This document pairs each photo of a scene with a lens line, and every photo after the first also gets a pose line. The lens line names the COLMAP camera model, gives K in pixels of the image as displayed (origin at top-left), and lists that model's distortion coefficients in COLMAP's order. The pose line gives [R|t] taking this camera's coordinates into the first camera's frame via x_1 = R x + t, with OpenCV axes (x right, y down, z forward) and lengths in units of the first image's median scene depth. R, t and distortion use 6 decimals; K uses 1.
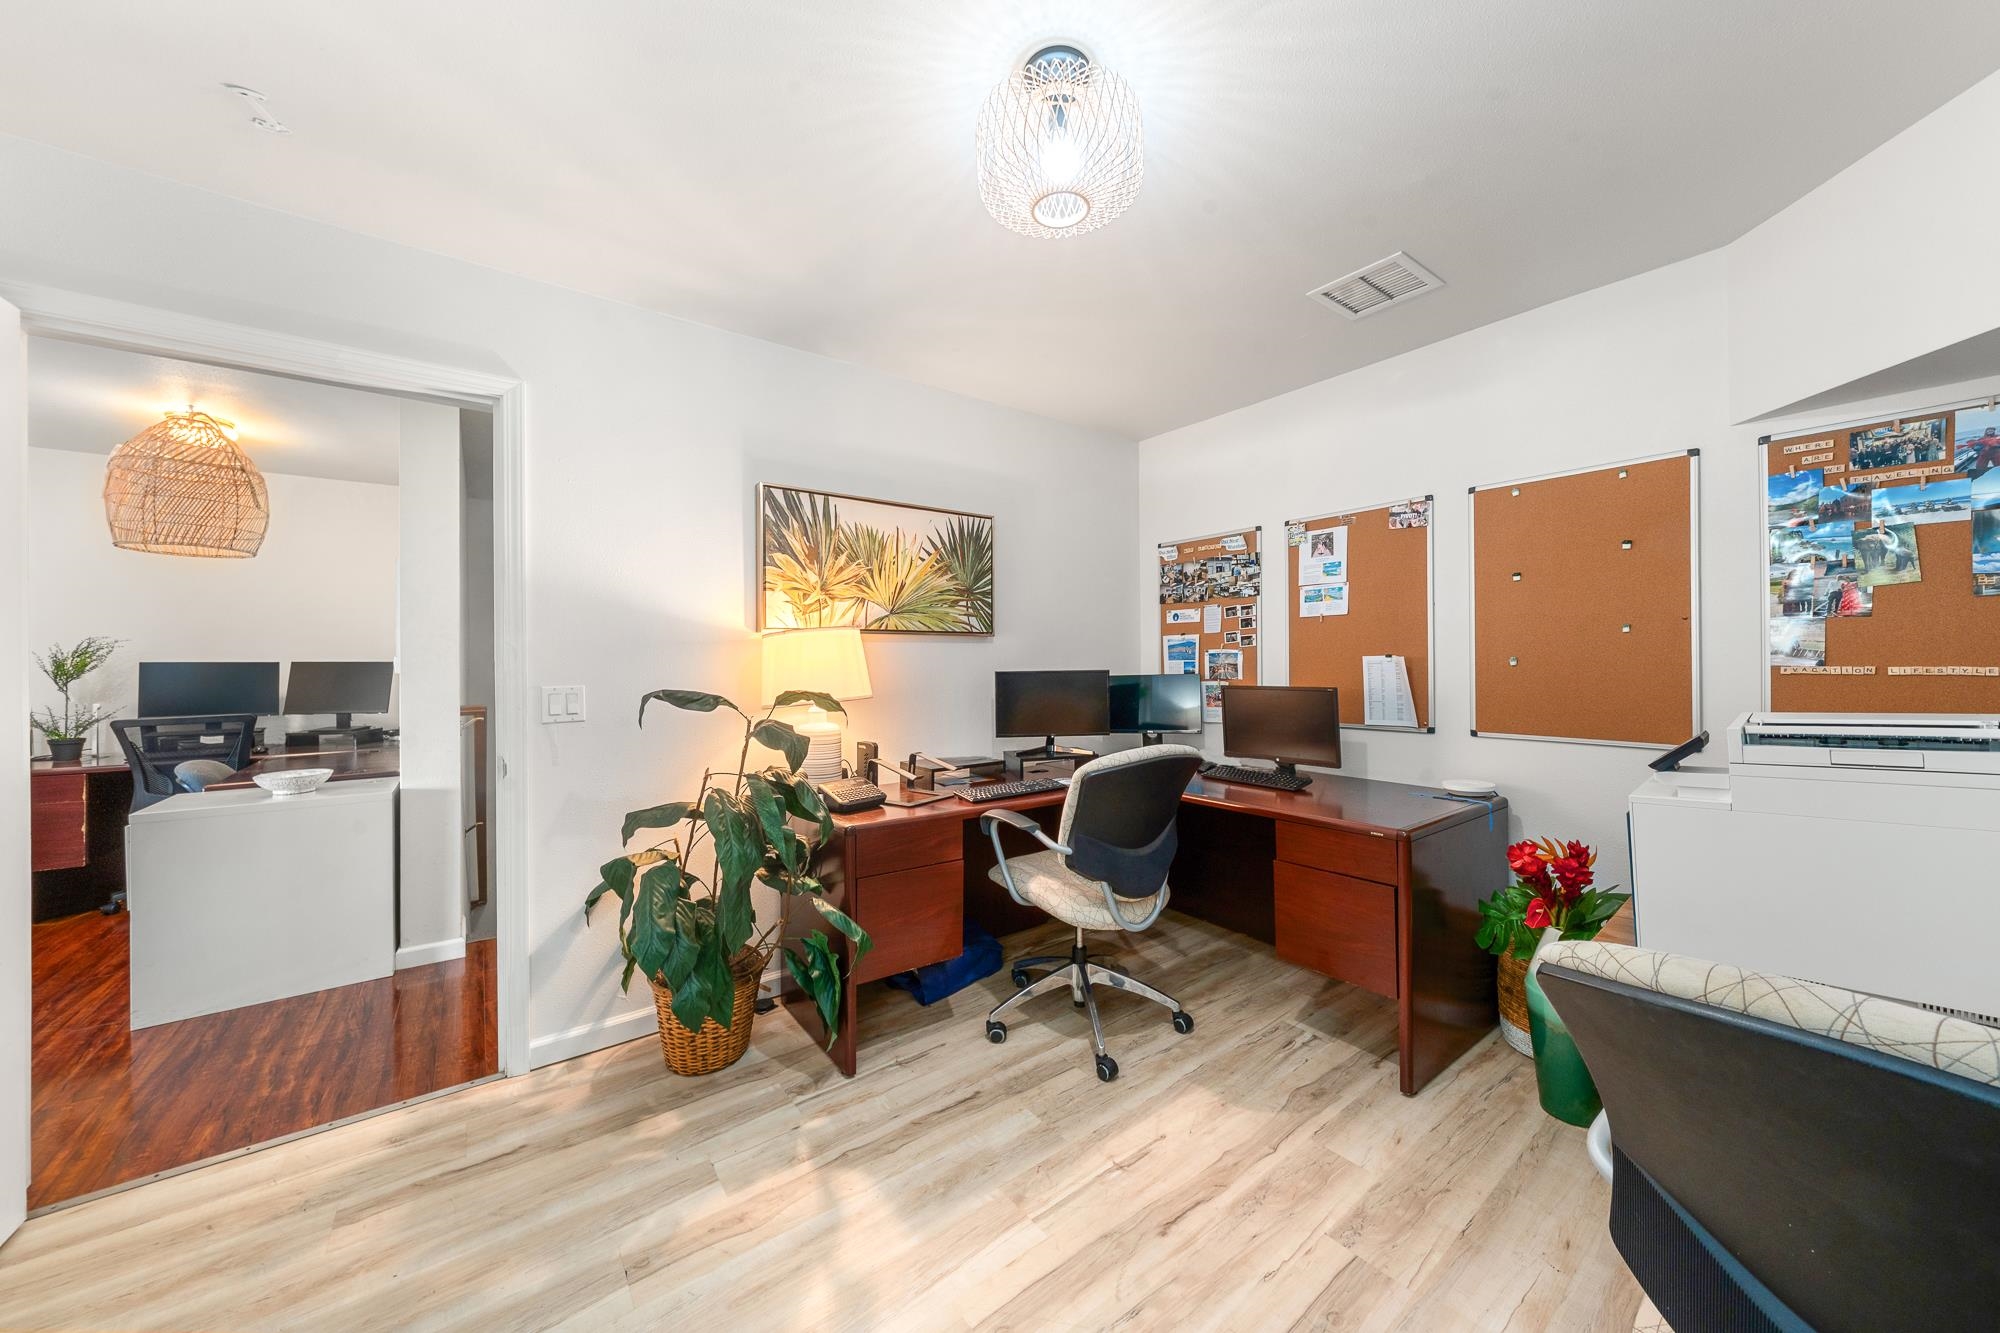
lens RADIAL K [[713.3, 0, 988.0], [0, 713.3, 661.9], [0, 0, 1]] dist [0.014212, -0.000192]
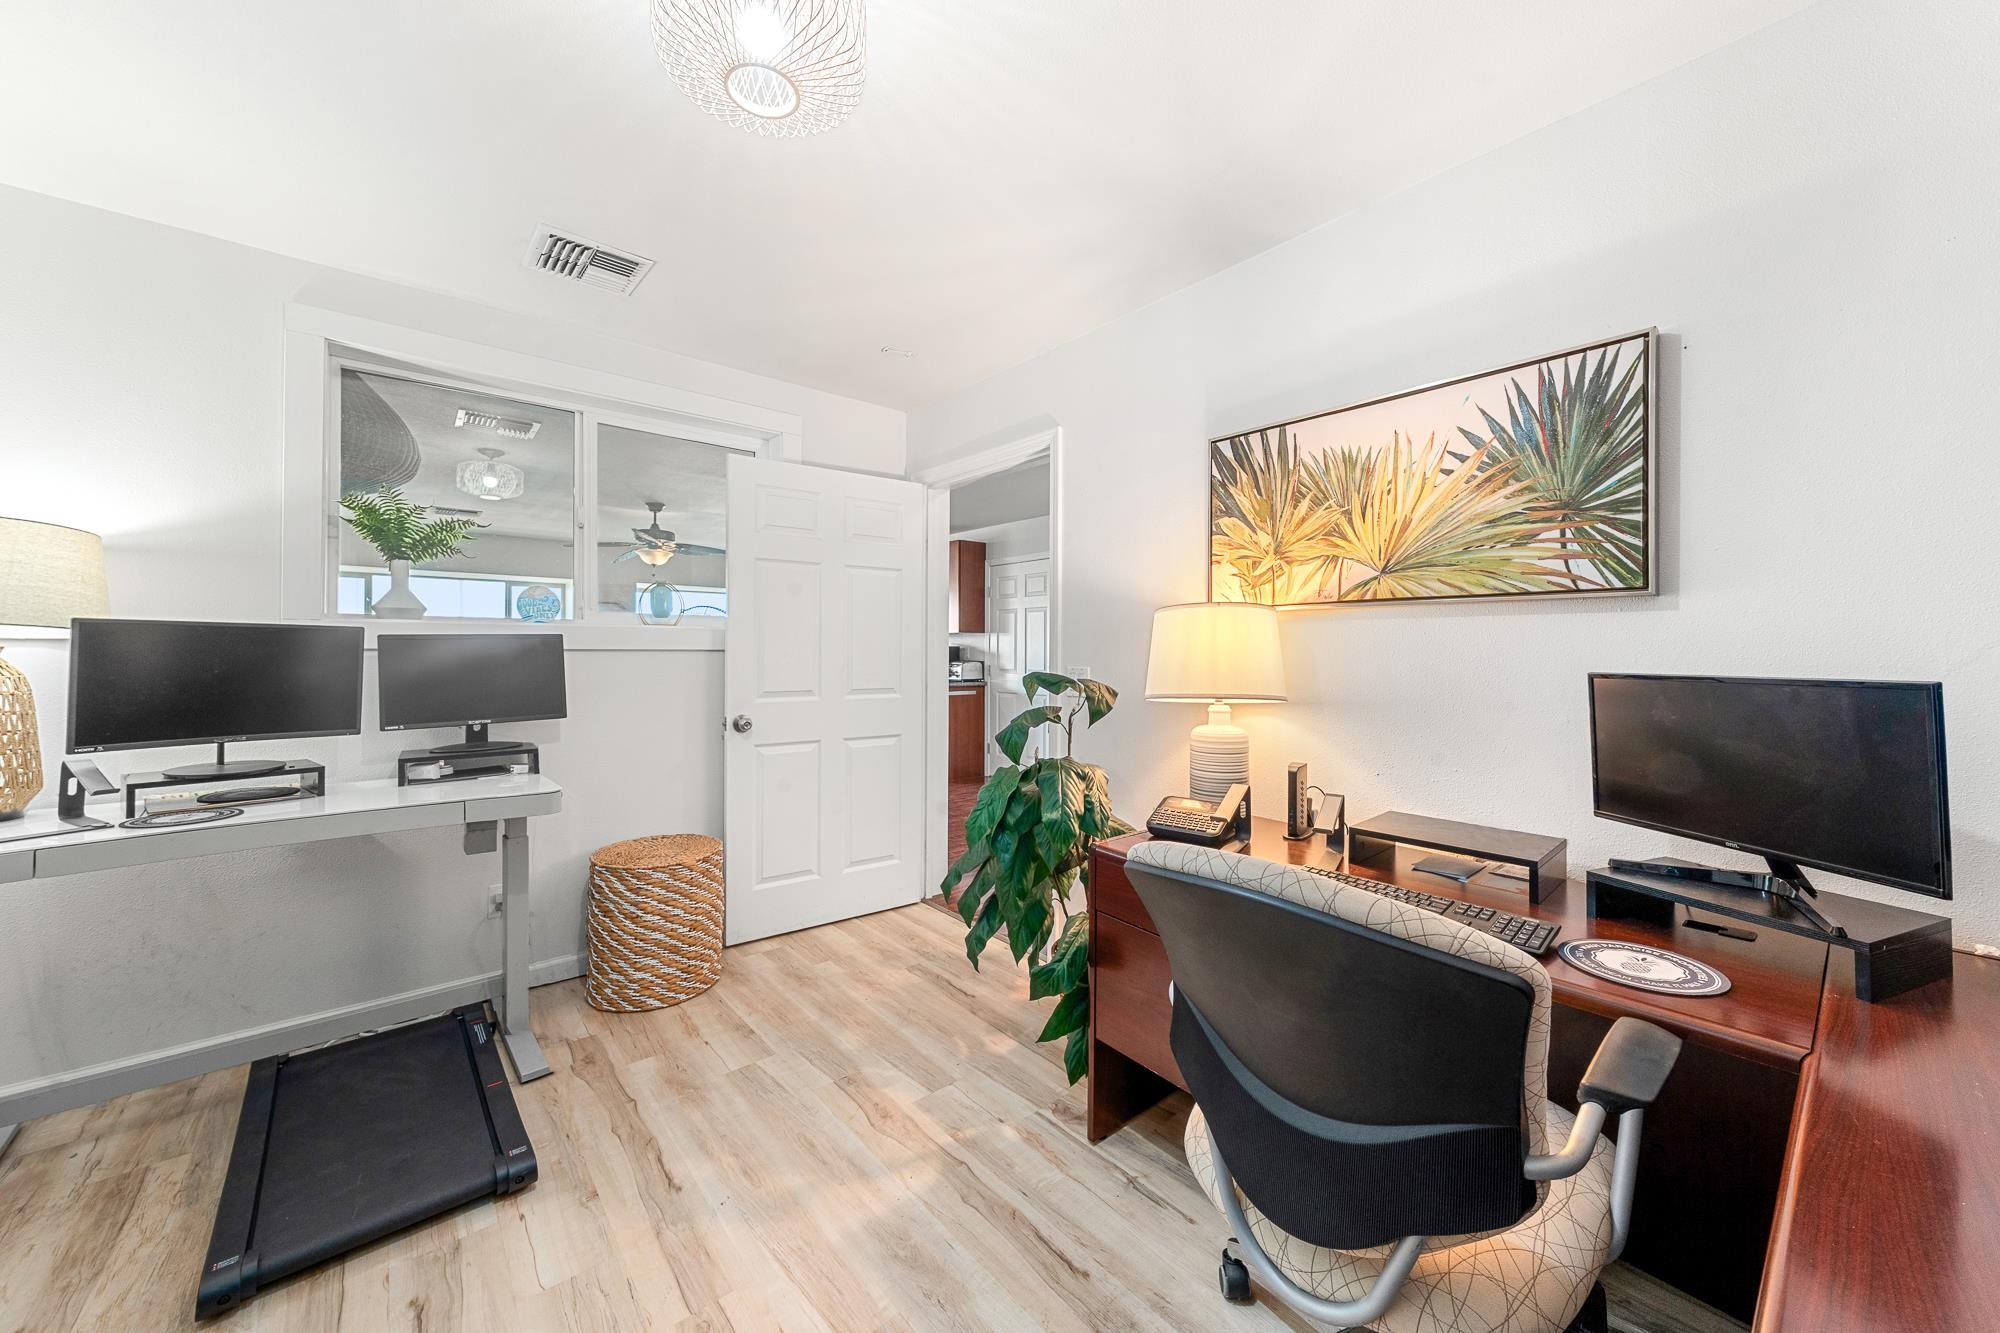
lens RADIAL K [[713.3, 0, 983.7], [0, 713.3, 645.3], [0, 0, 1]] dist [0.014212, -0.000192]
pose [[0.066255, 0.001113, -0.997802, 0.486758], [-0.005848, 0.999983, 0.000727, -0.002164], [0.997786, 0.005787, 0.066261, 0.621005]]
